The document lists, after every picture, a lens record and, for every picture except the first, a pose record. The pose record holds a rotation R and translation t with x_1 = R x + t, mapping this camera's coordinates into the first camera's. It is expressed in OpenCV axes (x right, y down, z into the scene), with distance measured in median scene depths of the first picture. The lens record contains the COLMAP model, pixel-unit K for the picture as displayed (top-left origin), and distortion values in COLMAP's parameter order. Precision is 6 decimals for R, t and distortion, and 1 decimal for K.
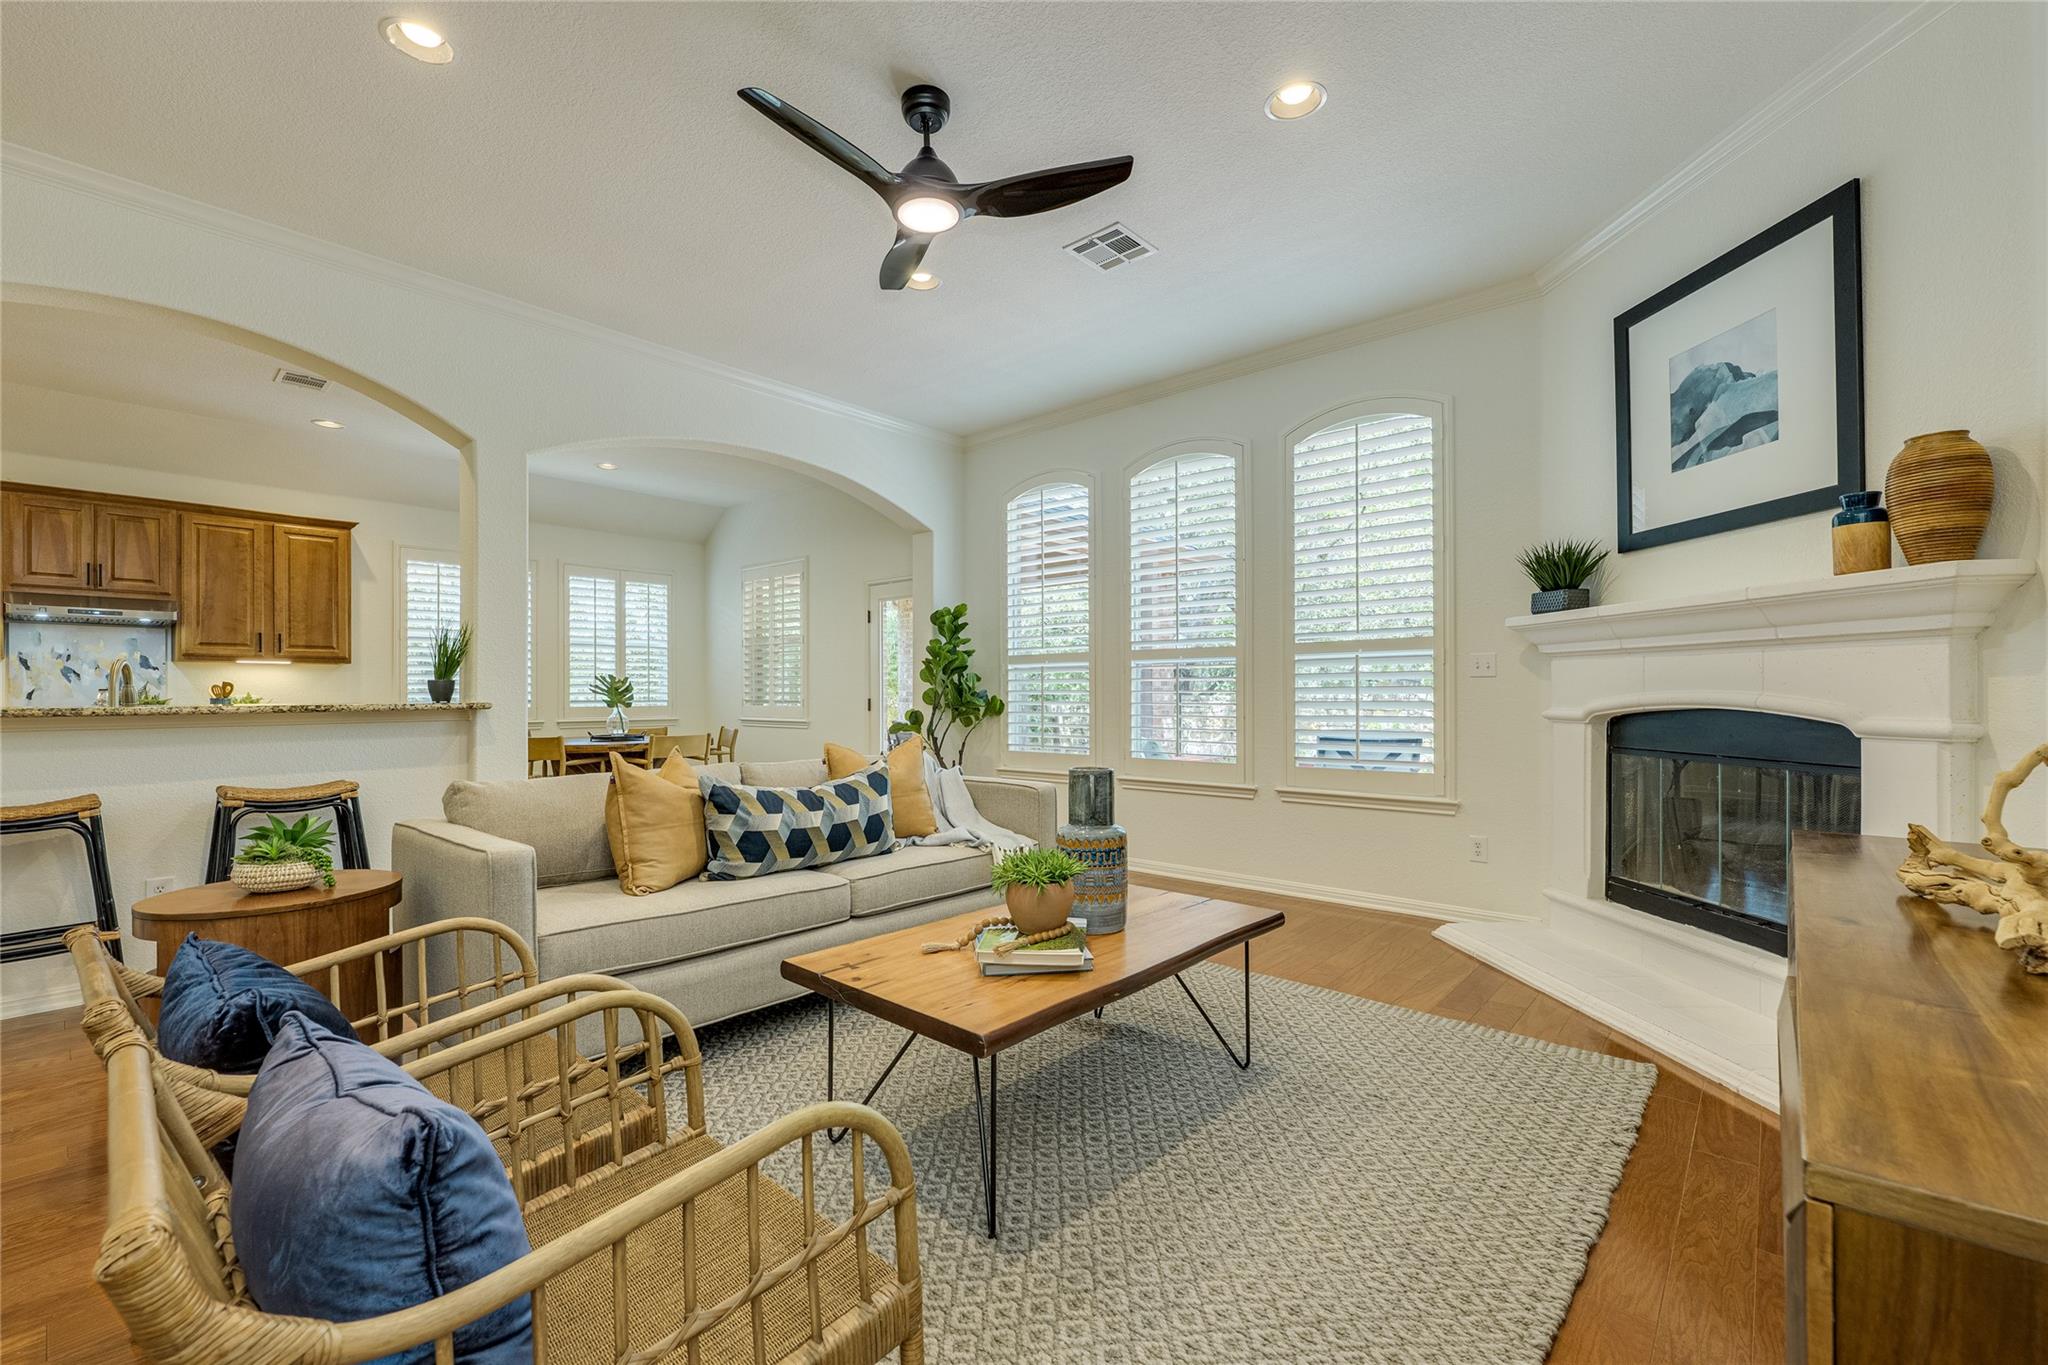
lens RADIAL K [[837.2, 0, 1047.9], [0, 837.2, 689.6], [0, 0, 1]] dist [-0.026445, 0.003549]
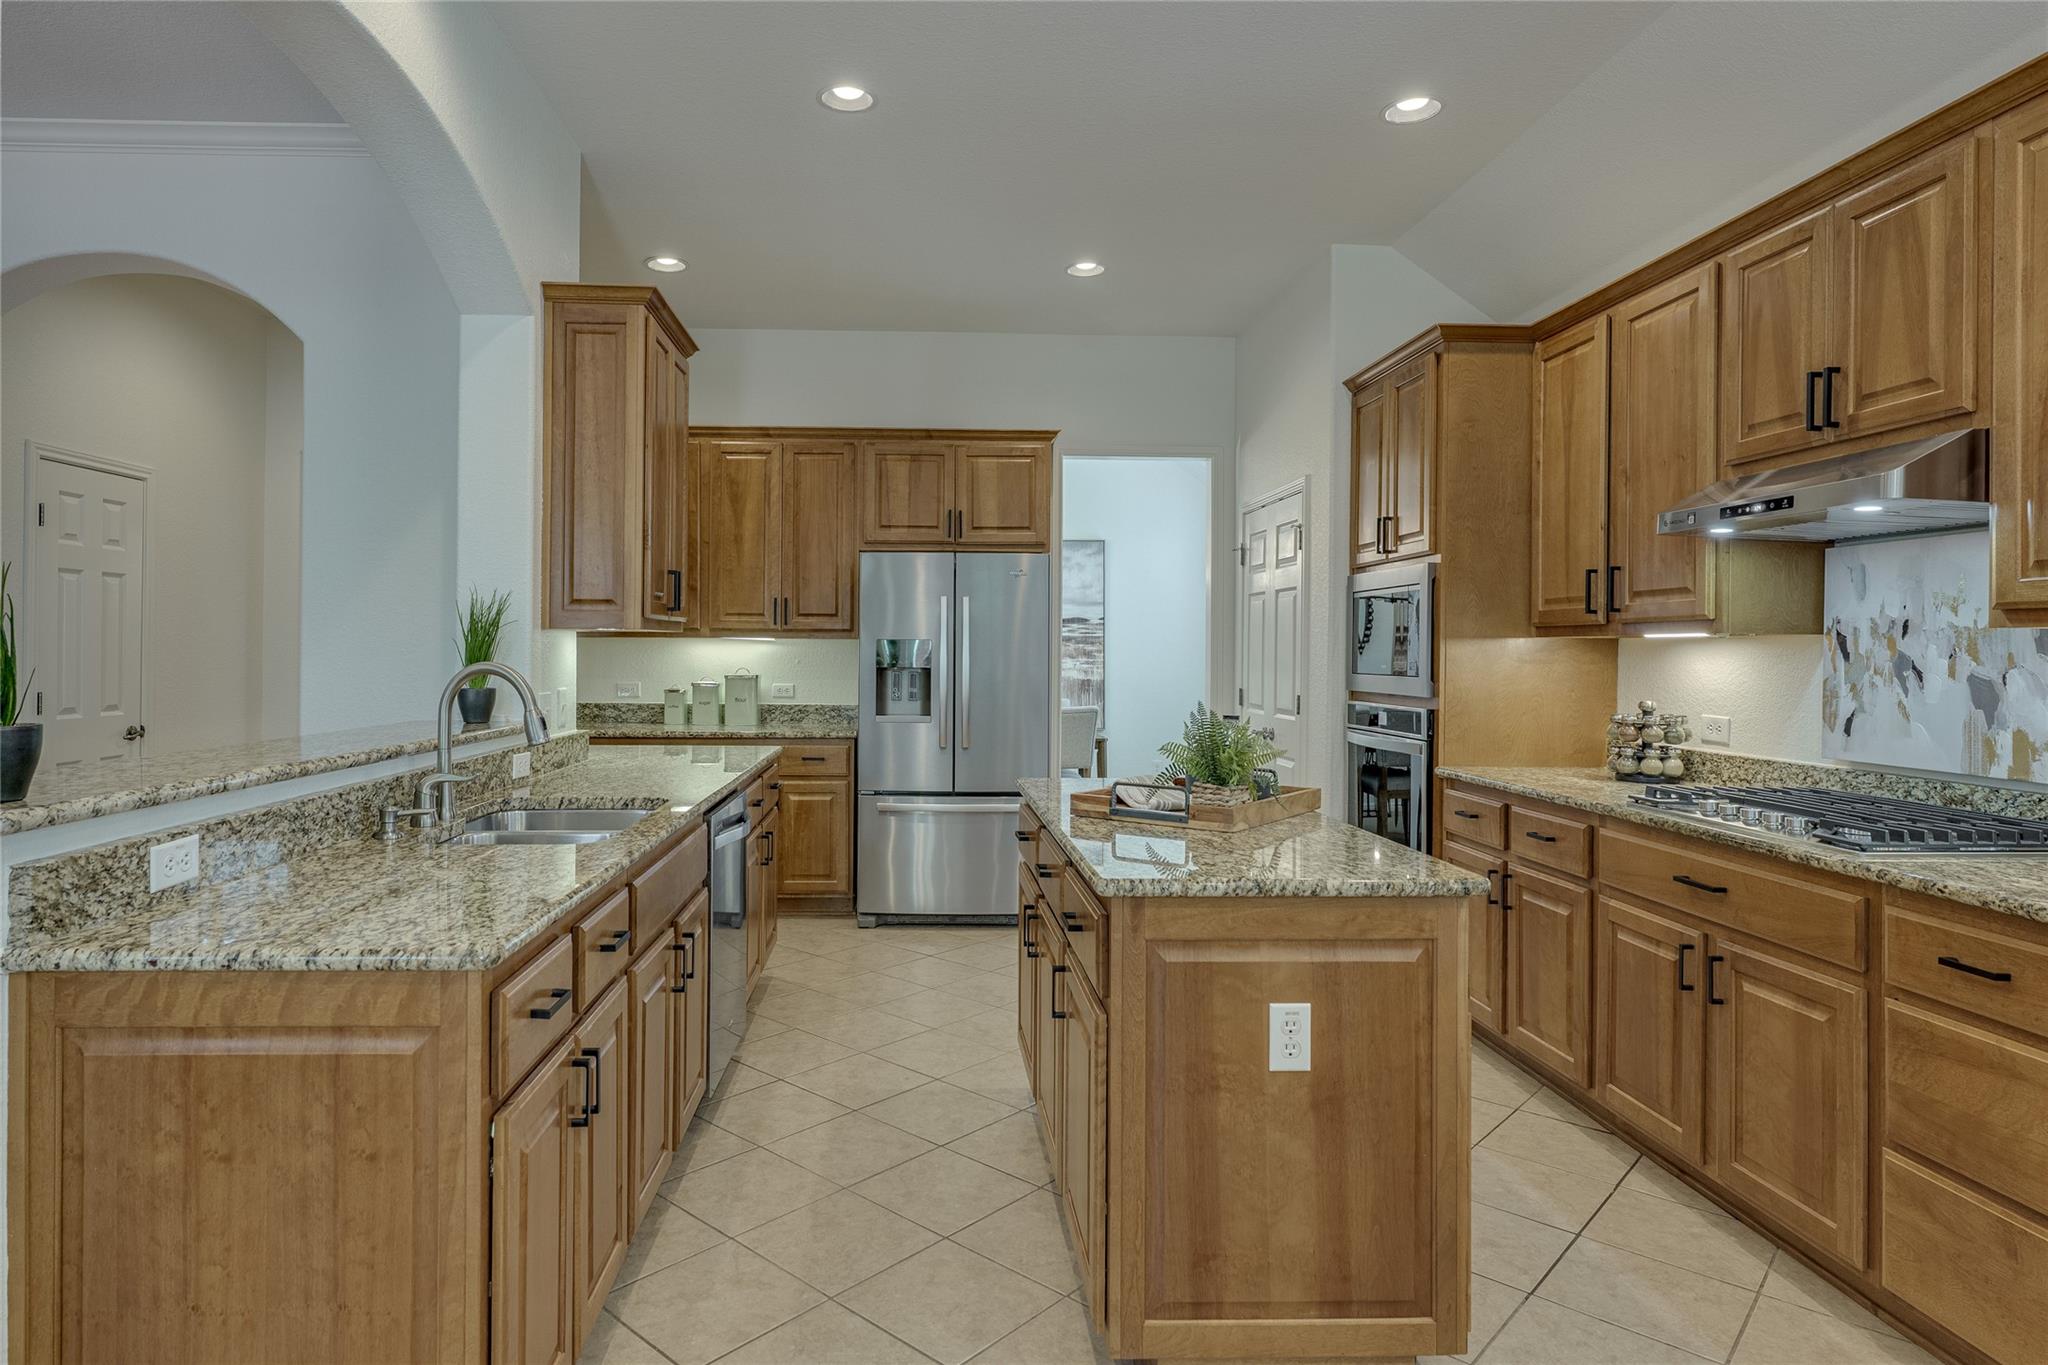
lens RADIAL K [[1159.1, 0, 953.4], [0, 1159.1, 655.0], [0, 0, 1]] dist [0.006983, 0.000727]
pose [[-0.747591, 0.000552, -0.664159, -0.527587], [-0.002311, 0.999991, 0.003432, -0.027843], [0.664155, 0.004101, -0.747583, 1.109953]]
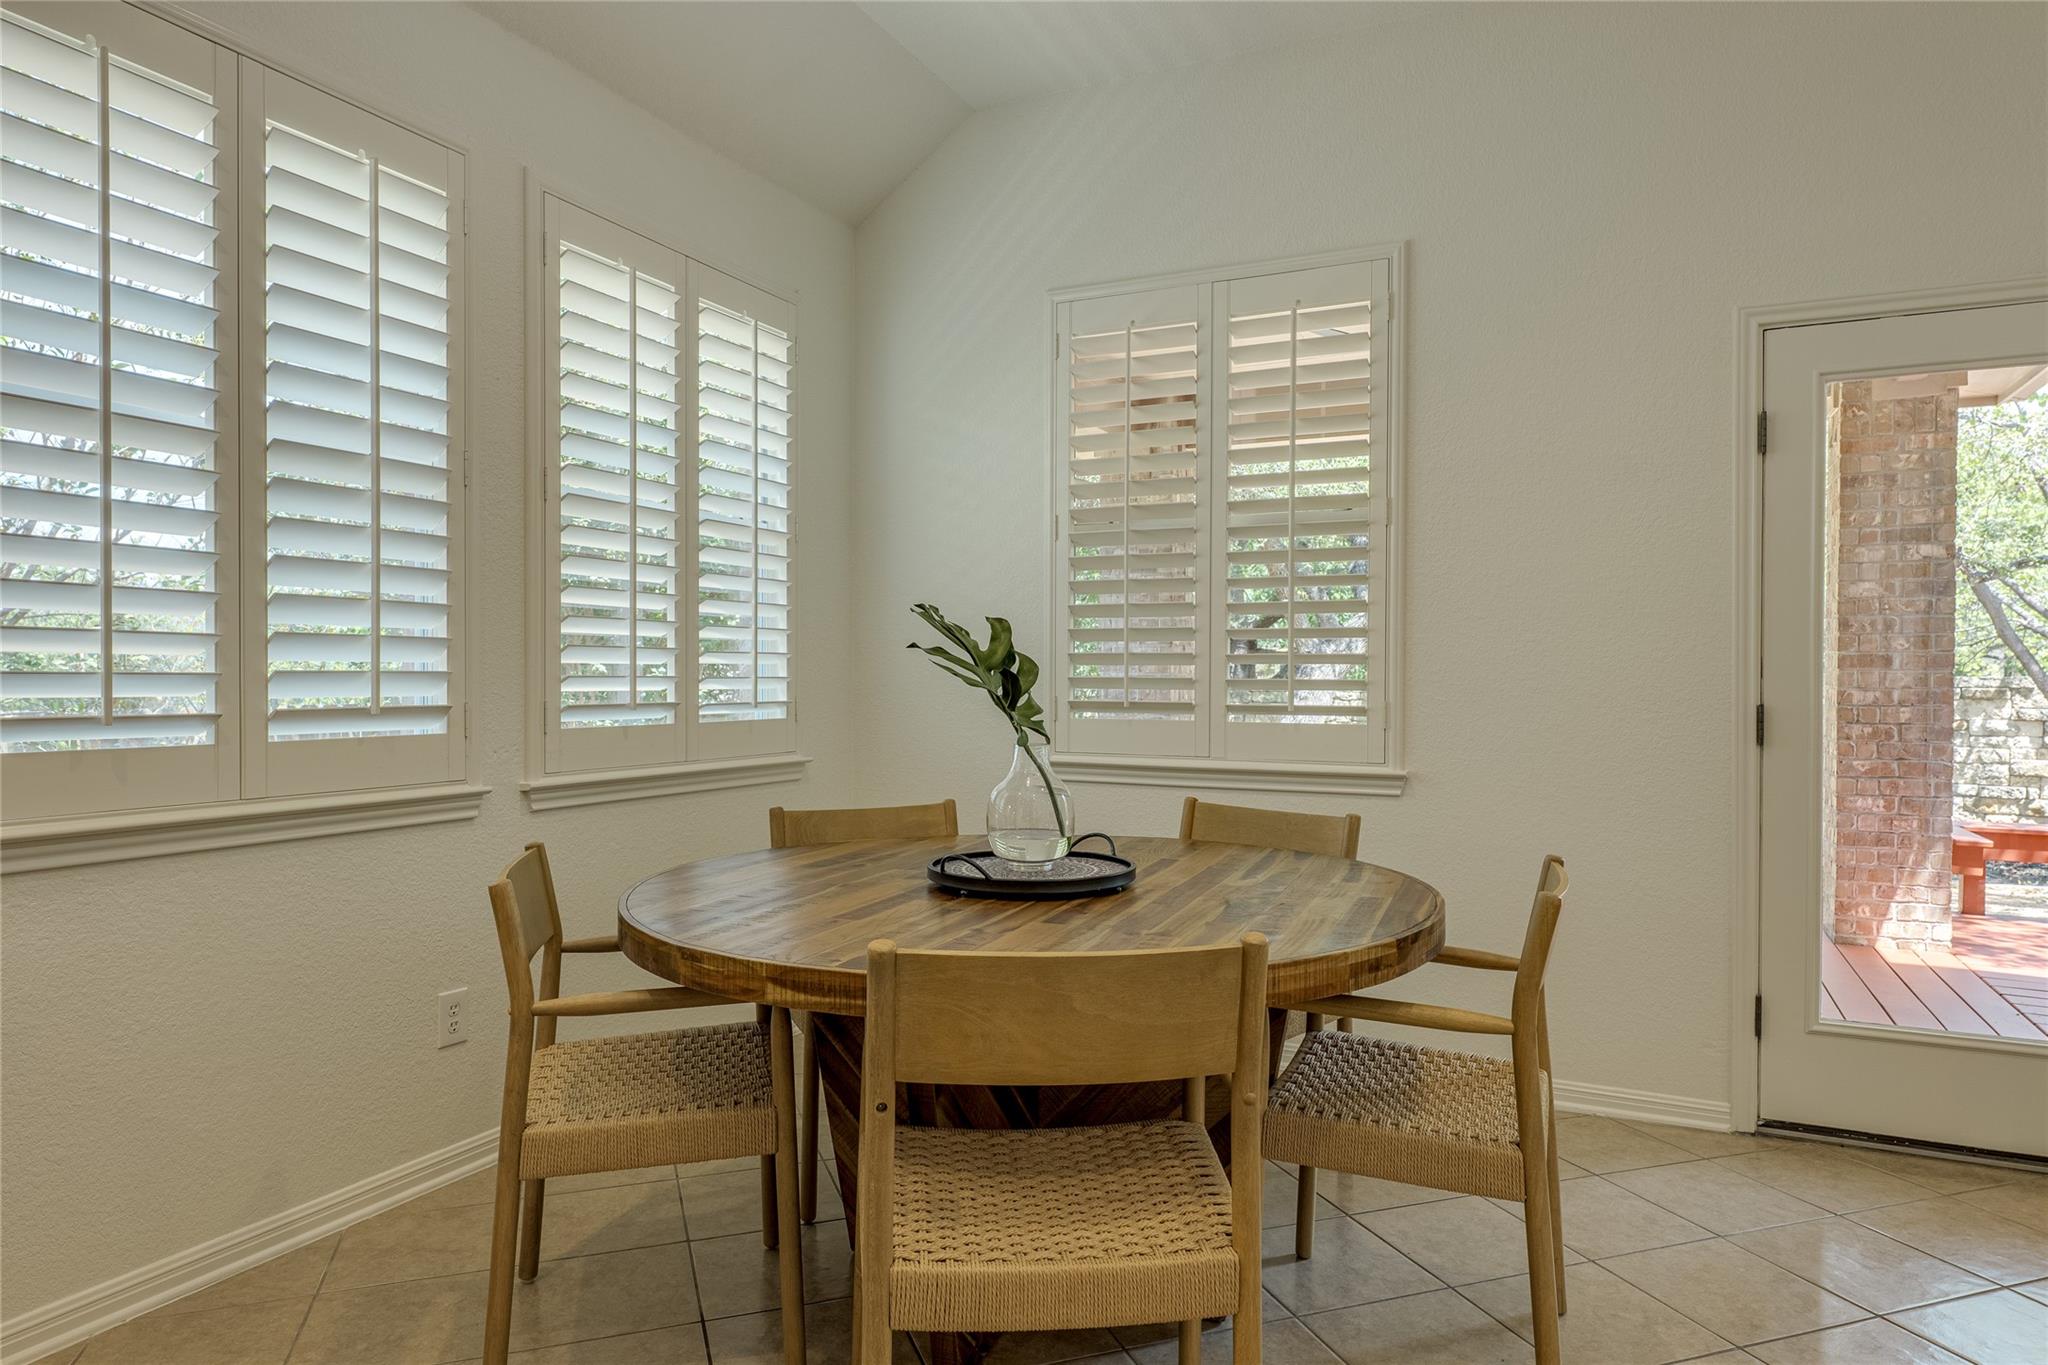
lens RADIAL K [[1251.3, 0, 1031.3], [0, 1251.3, 684.2], [0, 0, 1]] dist [-0.001303, -0.002315]
pose [[0.968593, 0.006149, 0.248576, -0.765613], [-0.008697, 0.999920, 0.009156, 0.001424], [-0.248500, -0.011031, 0.968569, 0.830655]]
